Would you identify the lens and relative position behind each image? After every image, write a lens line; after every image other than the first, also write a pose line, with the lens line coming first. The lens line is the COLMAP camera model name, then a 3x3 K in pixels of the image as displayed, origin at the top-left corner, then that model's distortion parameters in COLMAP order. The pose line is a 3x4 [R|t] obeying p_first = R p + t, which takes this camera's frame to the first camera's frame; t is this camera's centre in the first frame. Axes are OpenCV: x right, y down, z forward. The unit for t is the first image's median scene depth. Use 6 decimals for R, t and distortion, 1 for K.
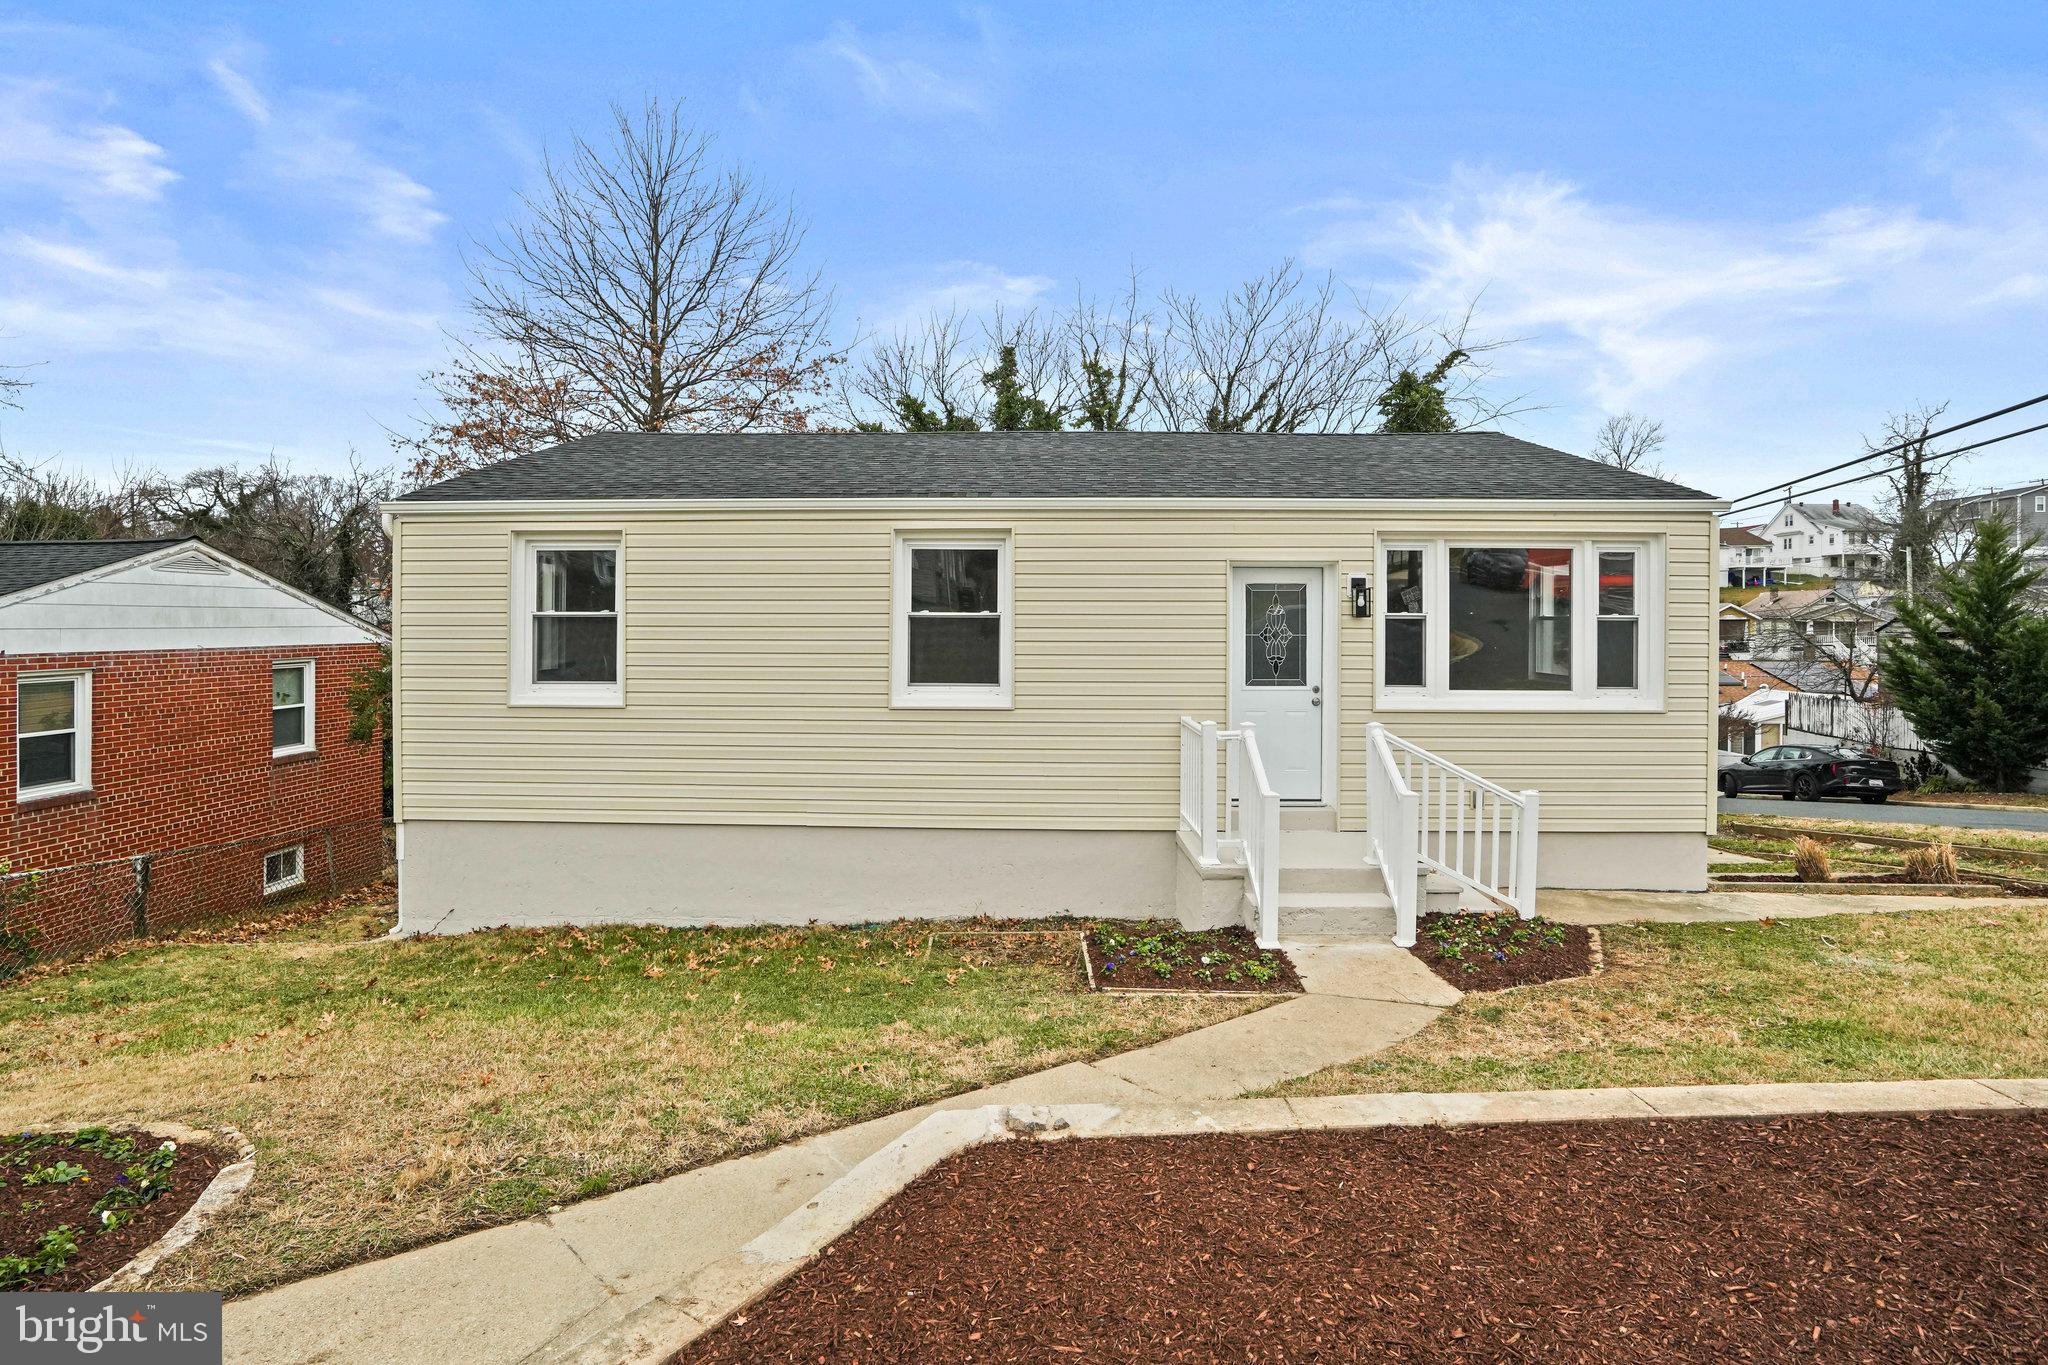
lens RADIAL K [[1040.3, 0, 1024.0], [0, 1040.3, 682.5], [0, 0, 1]] dist [-0.041206, -0.000133]
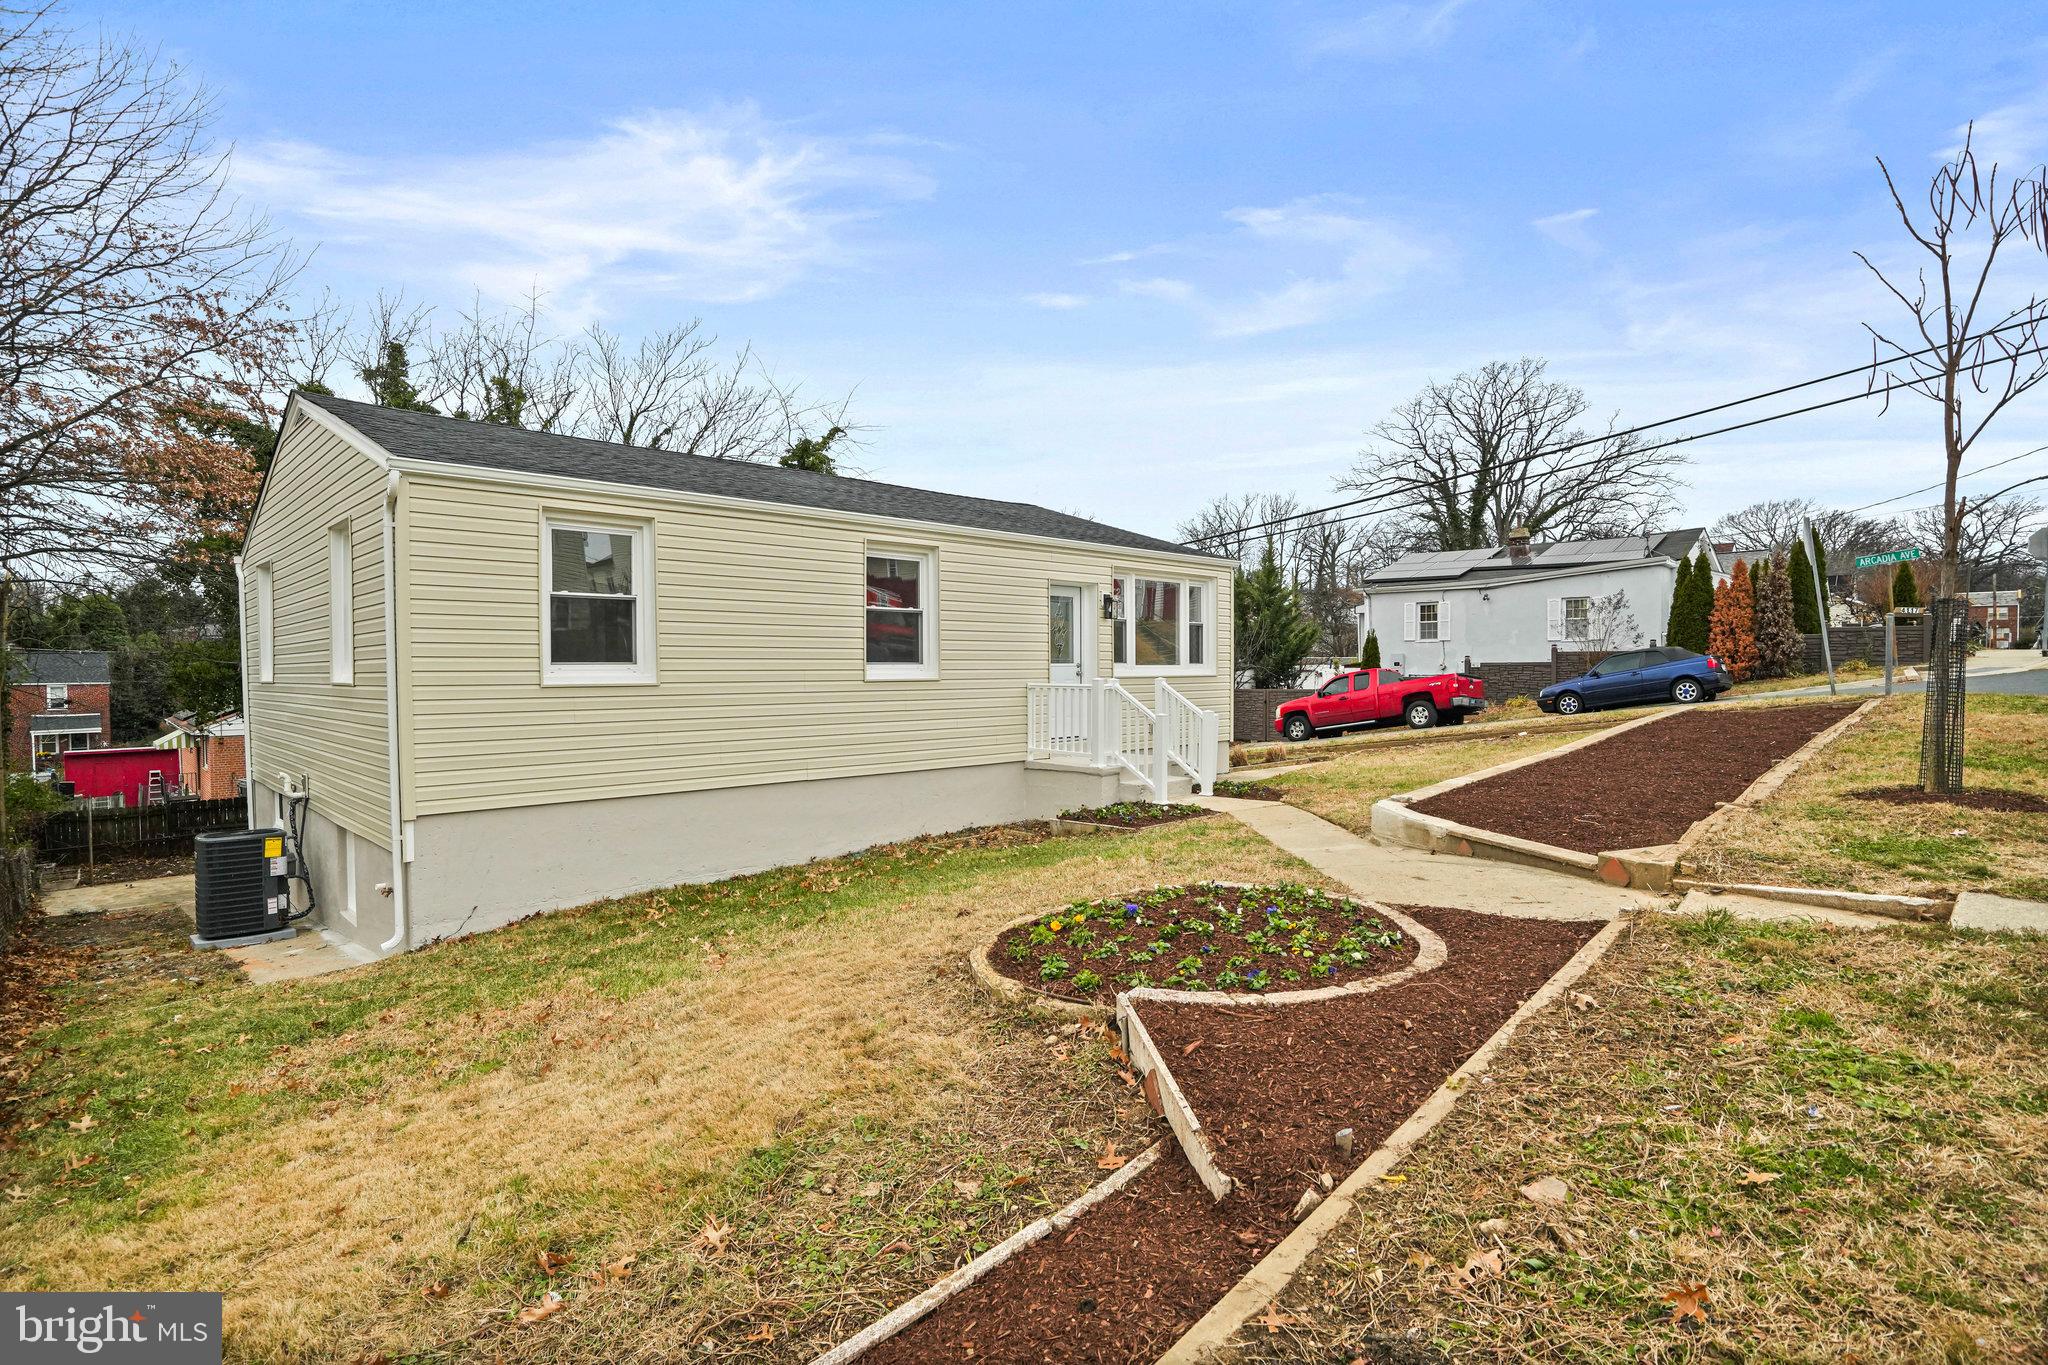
lens RADIAL K [[987.3, 0, 1029.8], [0, 987.3, 705.9], [0, 0, 1]] dist [-0.040073, -0.000134]
pose [[0.678841, -0.035429, 0.733430, -0.861164], [-0.000230, 0.998825, 0.048462, -0.004313], [-0.734286, -0.033067, 0.678035, 0.030185]]
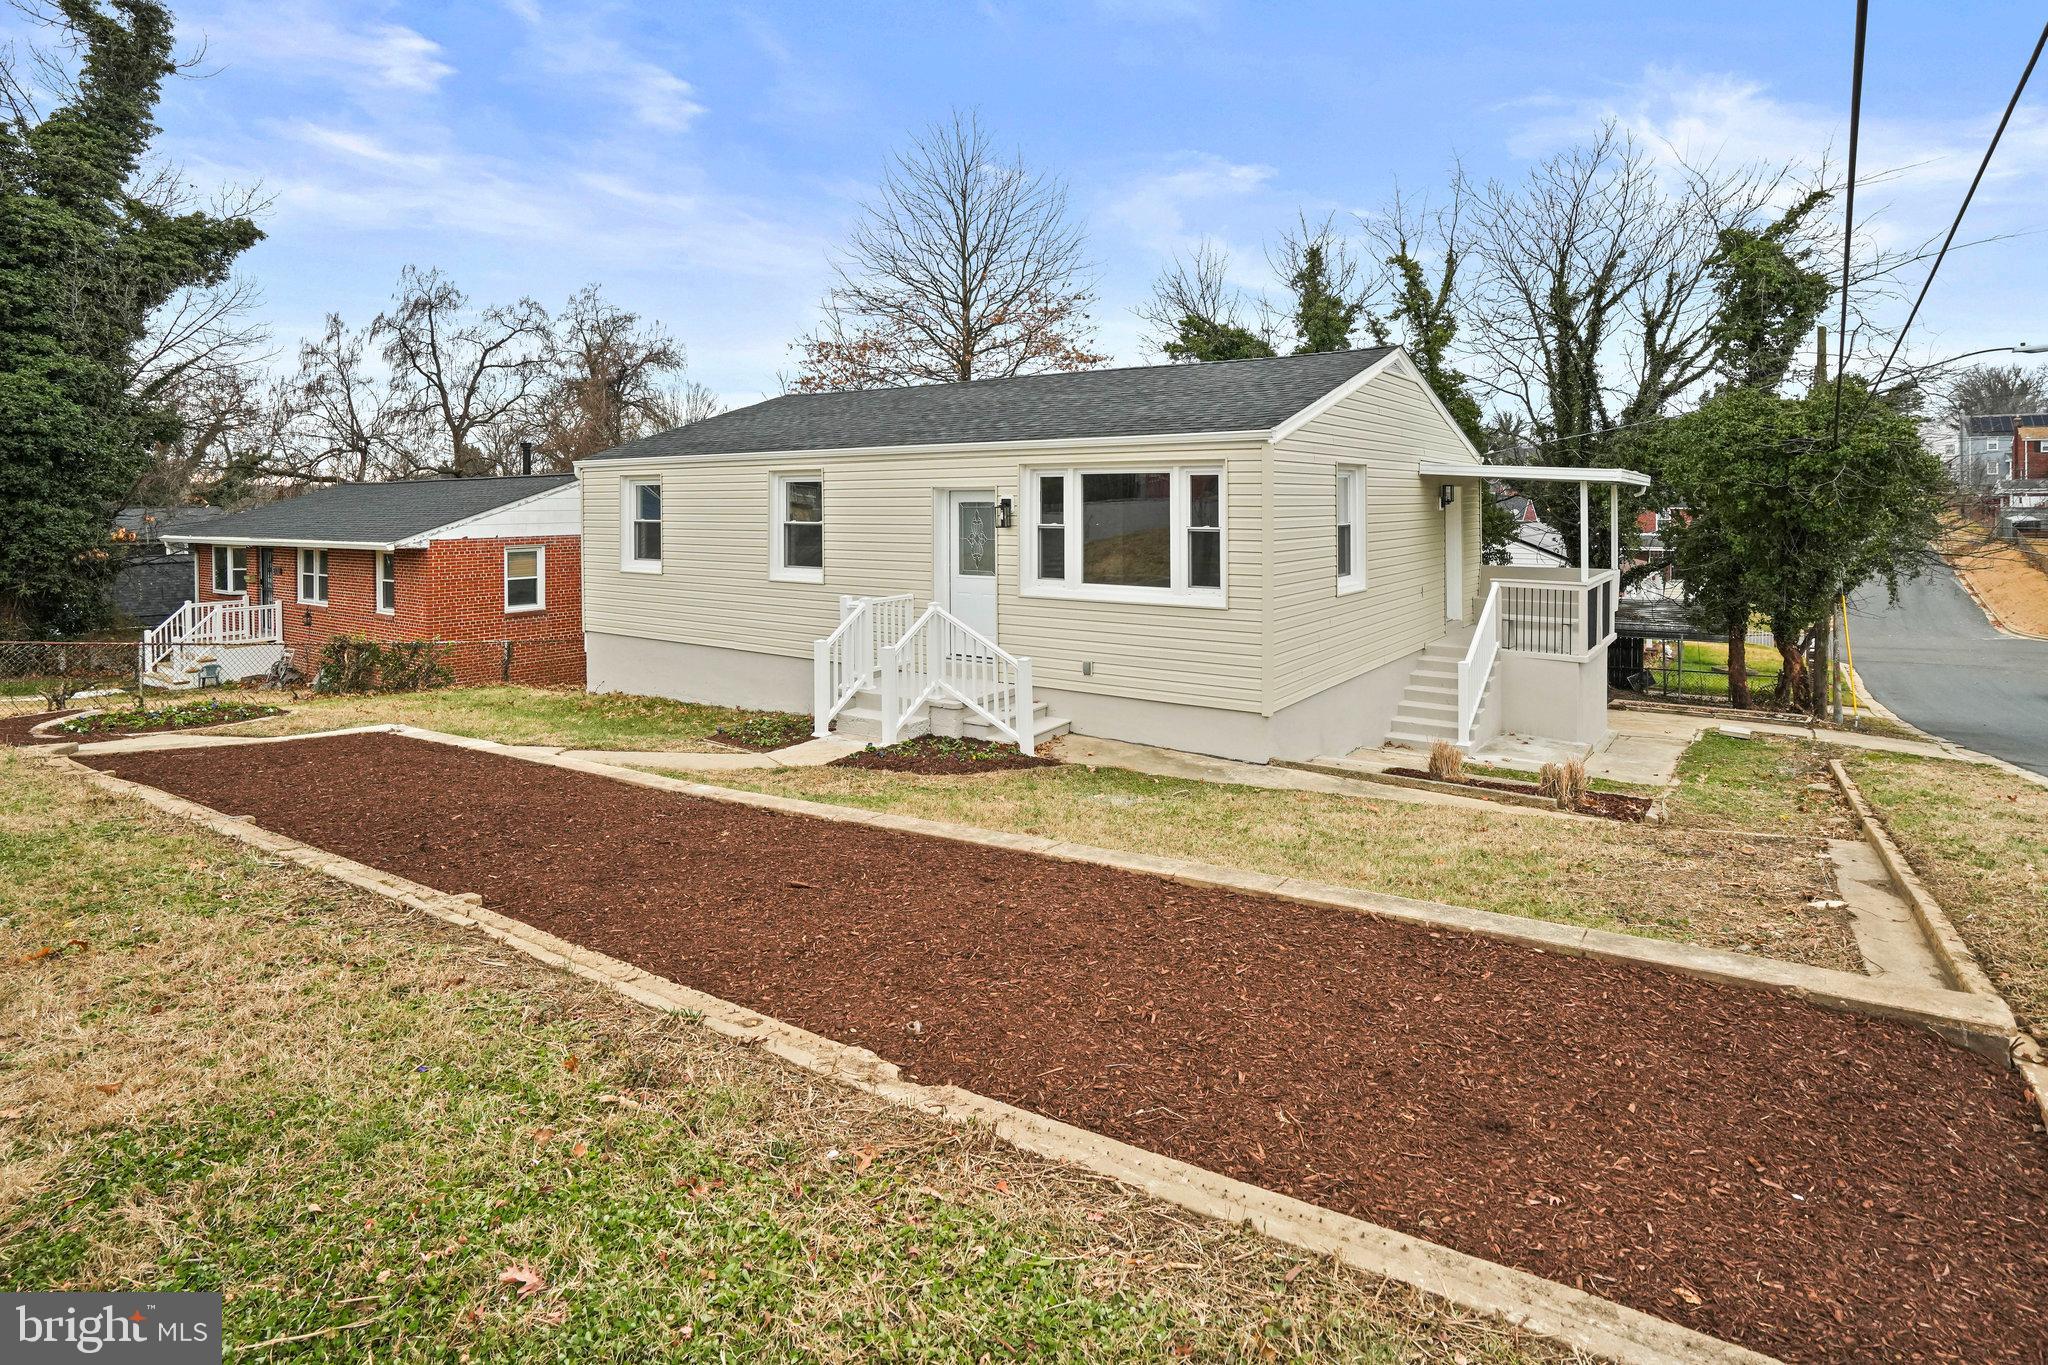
lens RADIAL K [[1040.3, 0, 1024.0], [0, 1040.3, 682.5], [0, 0, 1]] dist [-0.041206, -0.000133]
pose [[0.831028, 0.094430, -0.548157, 1.050691], [-0.033184, 0.992146, 0.120607, -0.024229], [0.555240, -0.082038, 0.827634, -0.139358]]
